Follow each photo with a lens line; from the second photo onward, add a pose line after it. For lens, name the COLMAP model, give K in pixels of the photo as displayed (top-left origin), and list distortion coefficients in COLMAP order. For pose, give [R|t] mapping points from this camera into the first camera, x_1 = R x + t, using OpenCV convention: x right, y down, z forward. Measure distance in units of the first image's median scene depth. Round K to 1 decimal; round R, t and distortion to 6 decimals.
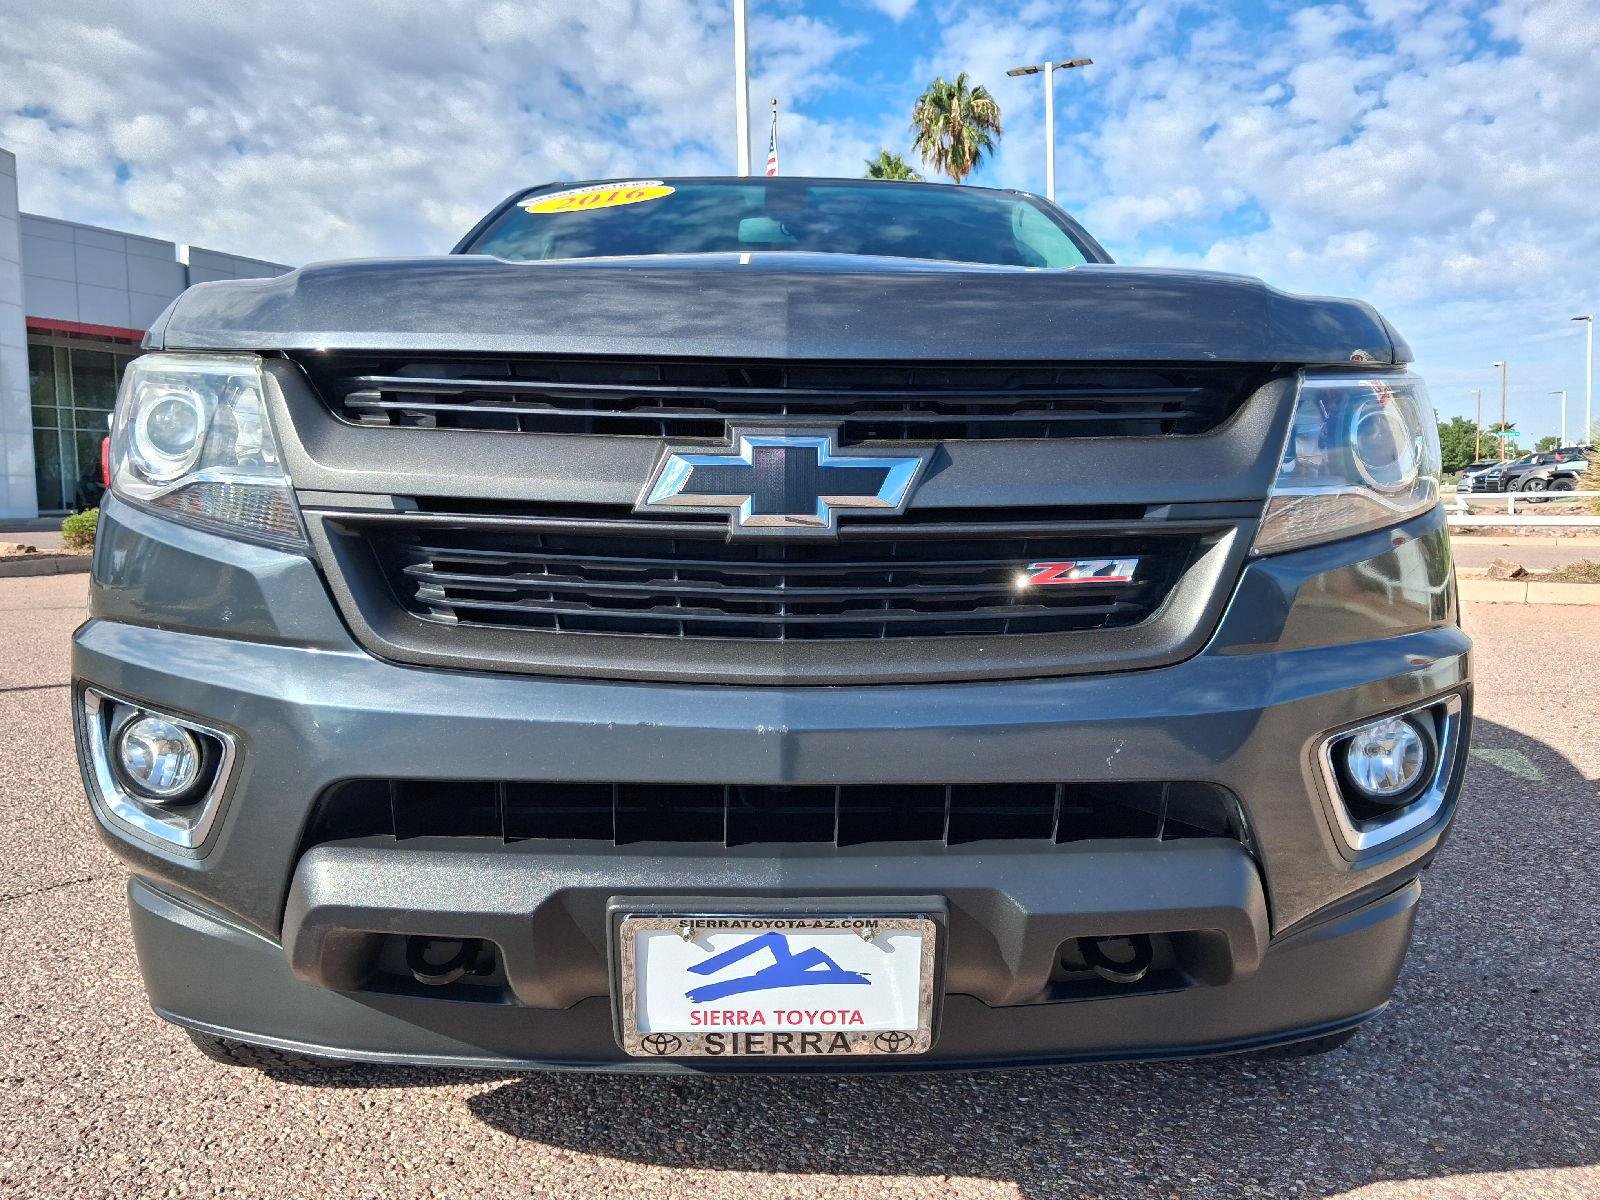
lens RADIAL K [[1309.4, 0, 803.5], [0, 1309.4, 588.4], [0, 0, 1]] dist [0.010414, -0.027277]
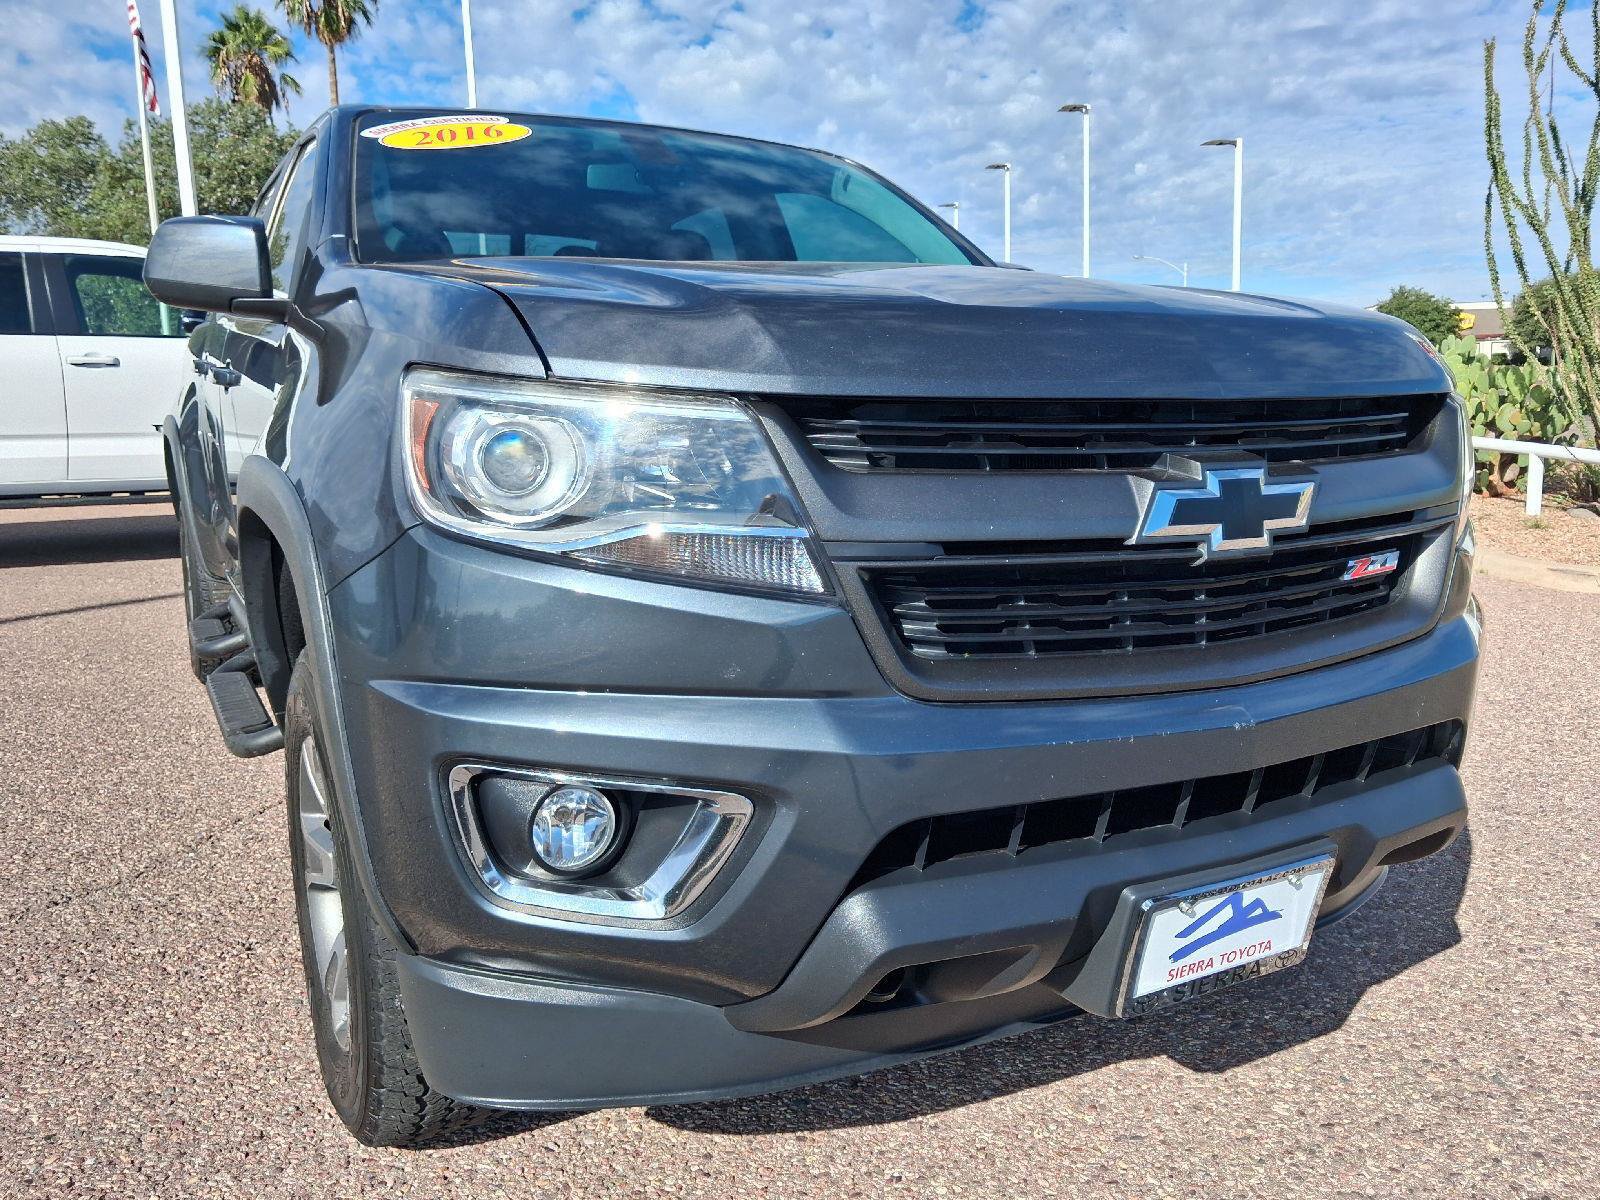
lens RADIAL K [[1309.4, 0, 758.8], [0, 1309.4, 604.5], [0, 0, 1]] dist [0.010414, -0.027277]
pose [[0.897749, -0.087721, 0.431684, -0.636042], [0.044562, 0.993029, 0.109118, -0.101947], [-0.438247, -0.078724, 0.895400, 0.103901]]
